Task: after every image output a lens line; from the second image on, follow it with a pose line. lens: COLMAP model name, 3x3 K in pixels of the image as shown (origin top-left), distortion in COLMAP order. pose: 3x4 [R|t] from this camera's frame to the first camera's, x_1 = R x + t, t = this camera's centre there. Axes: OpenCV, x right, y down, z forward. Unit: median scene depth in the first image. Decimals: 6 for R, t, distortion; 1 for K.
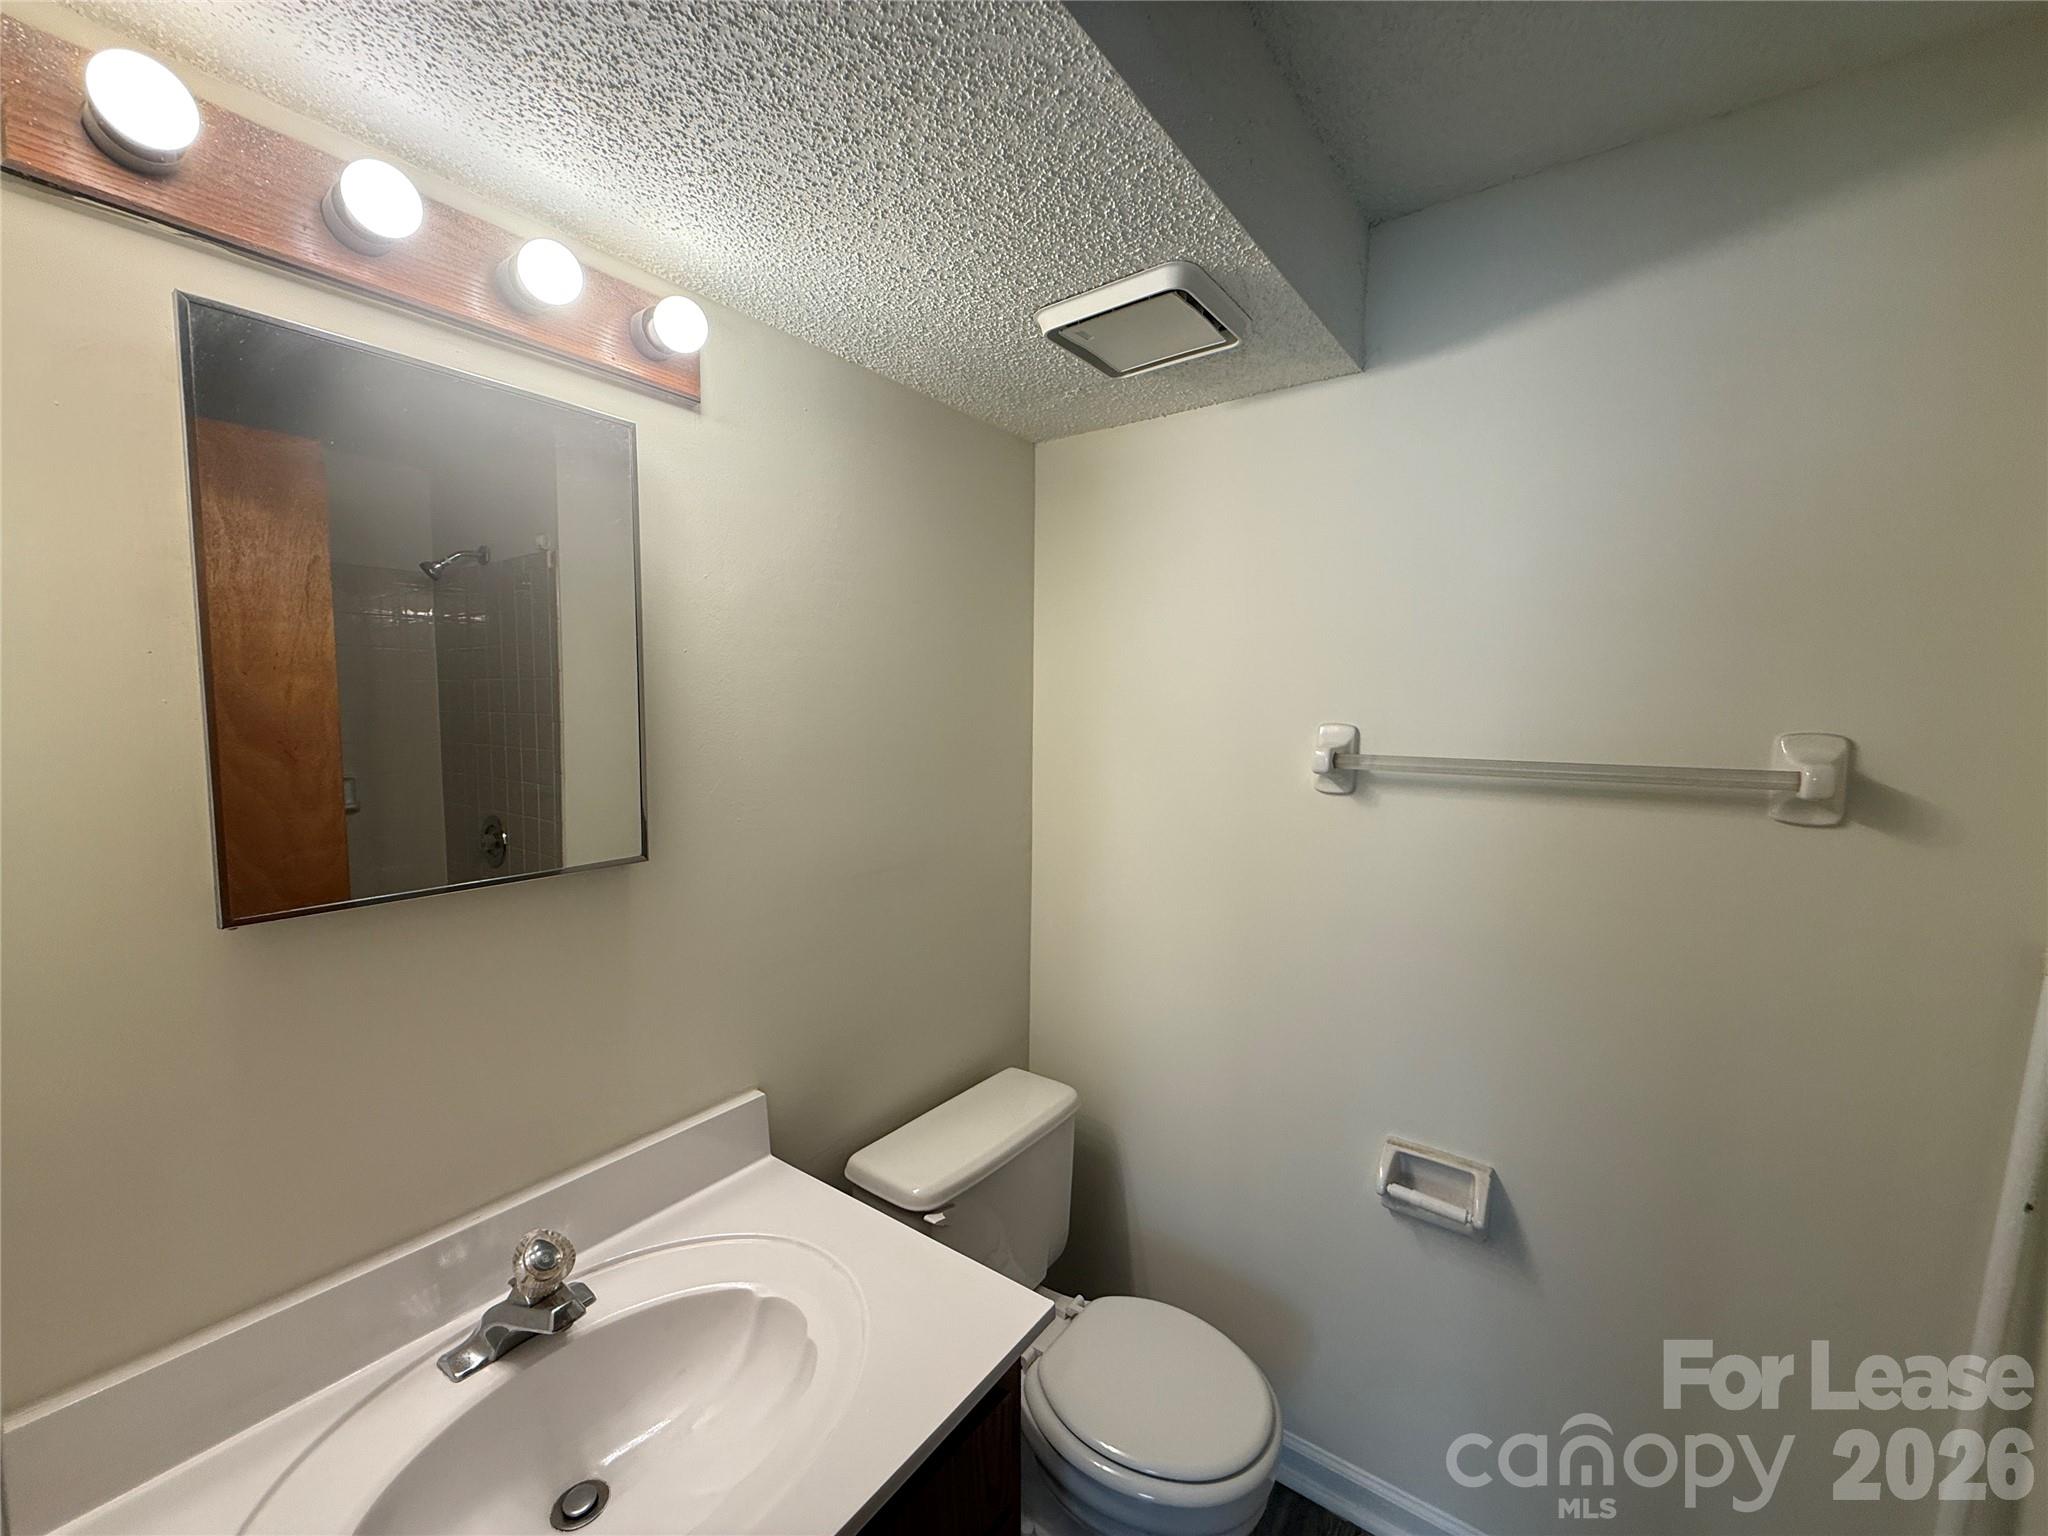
lens RADIAL K [[819.0, 0, 1025.6], [0, 819.0, 770.1], [0, 0, 1]] dist [-0.000854, 0.000060]
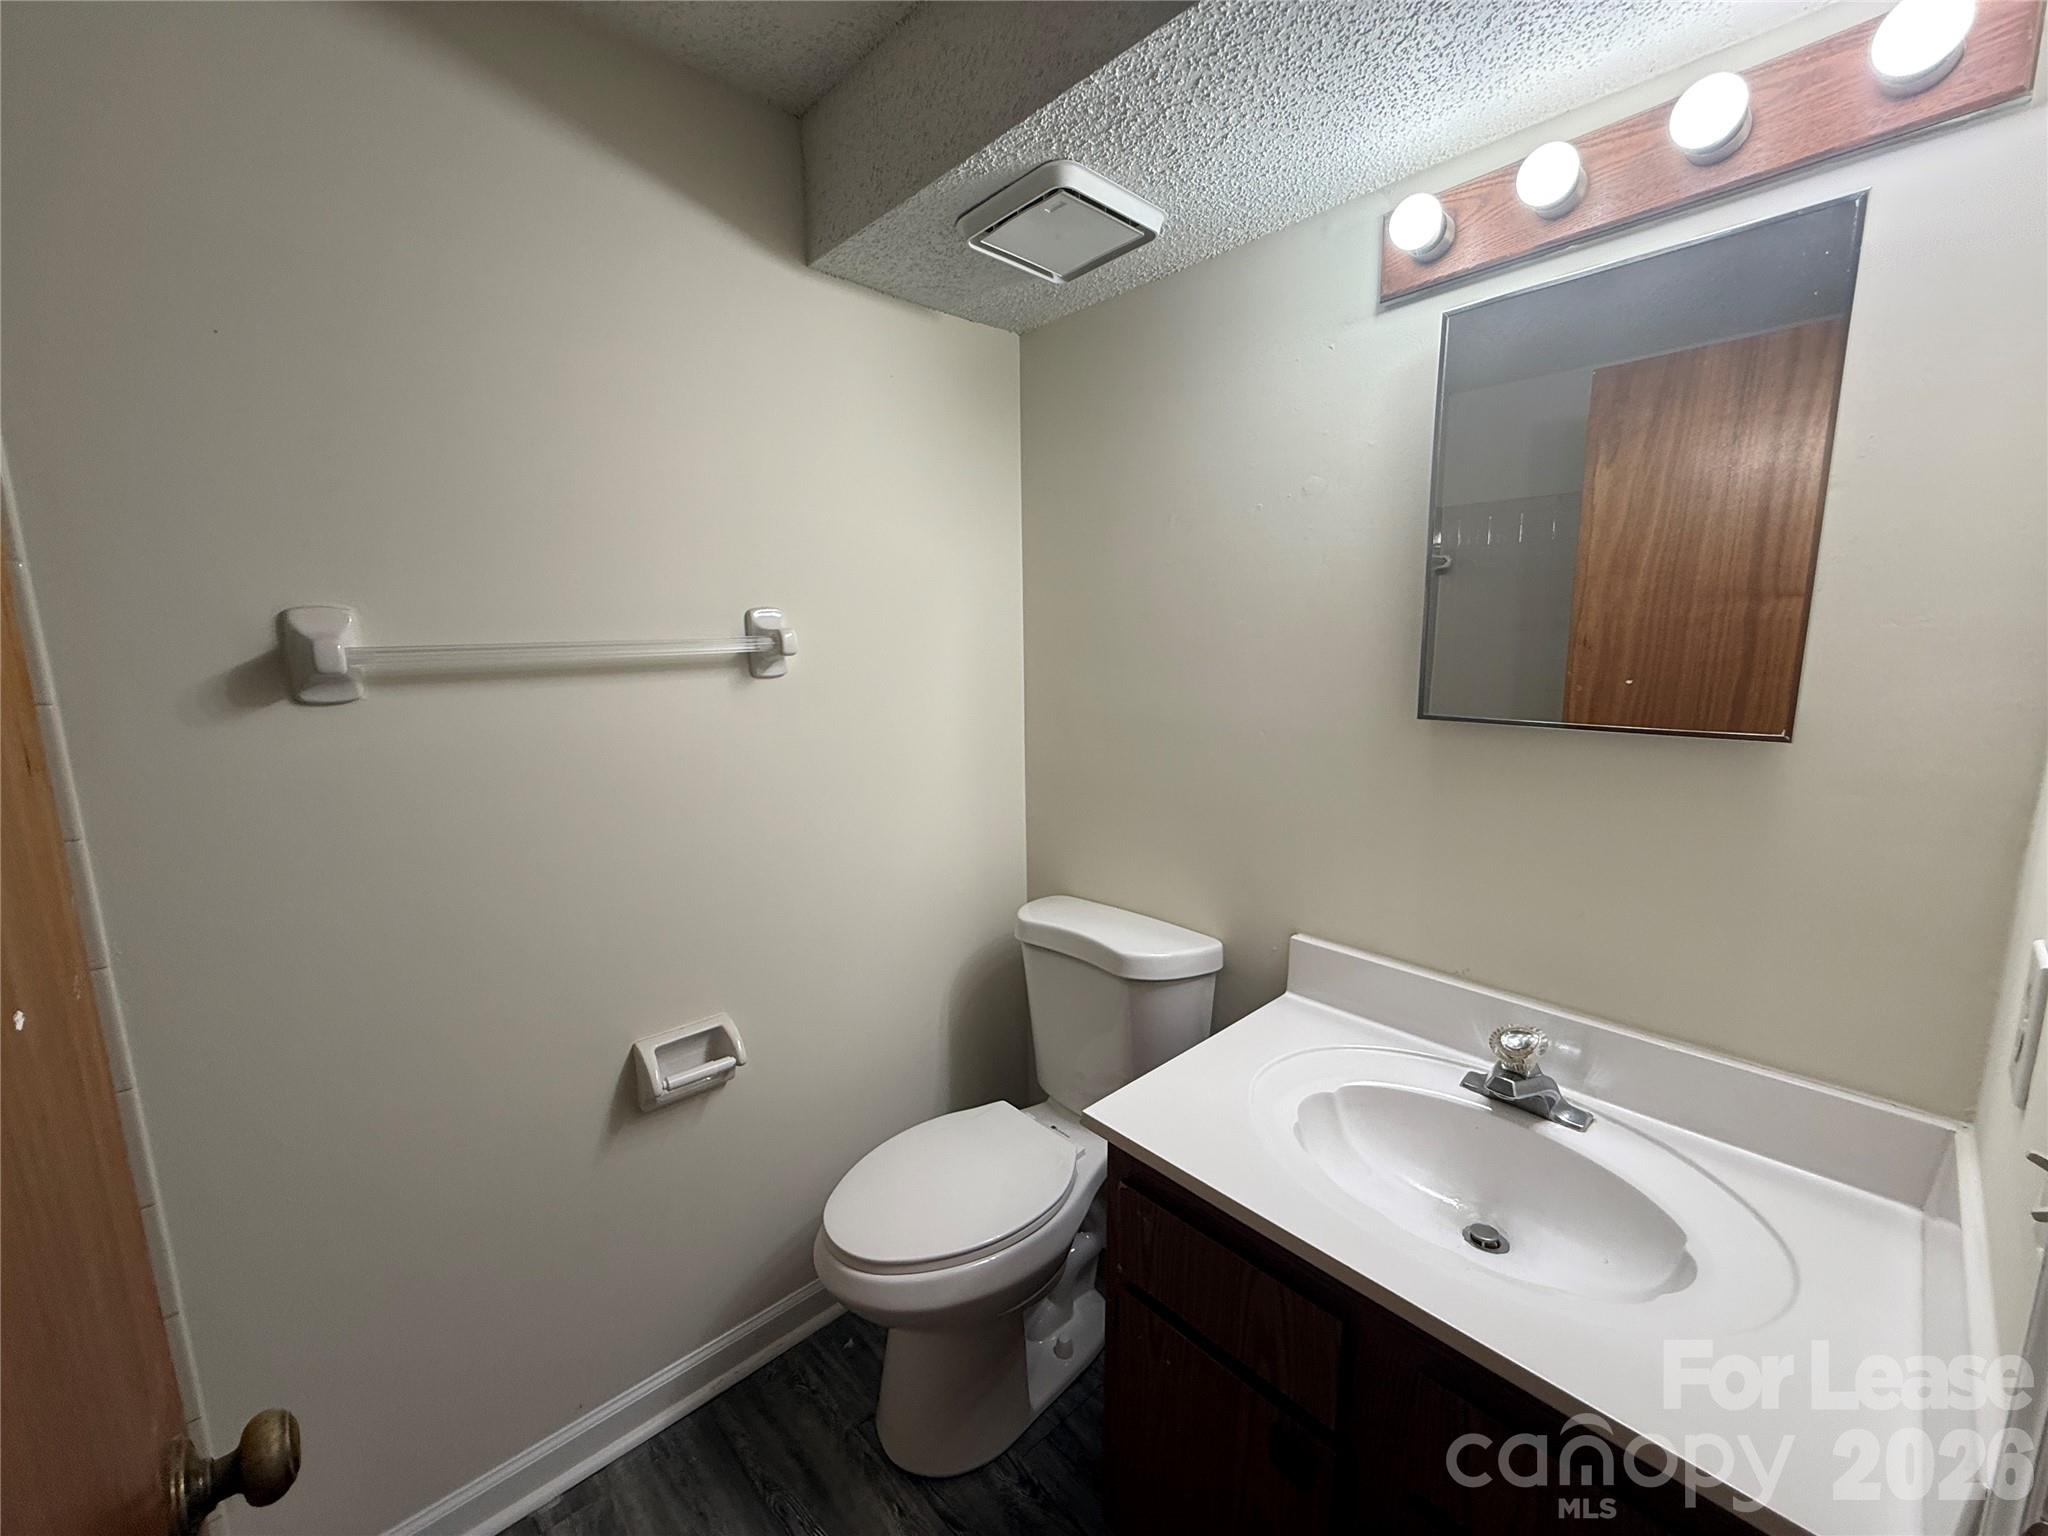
lens RADIAL K [[819.0, 0, 1029.6], [0, 819.0, 771.9], [0, 0, 1]] dist [-0.000854, 0.000060]
pose [[-0.210577, 0.149133, -0.966135, 0.657363], [-0.078592, 0.982513, 0.168791, 0.061984], [0.974413, 0.111474, -0.195174, 0.490681]]
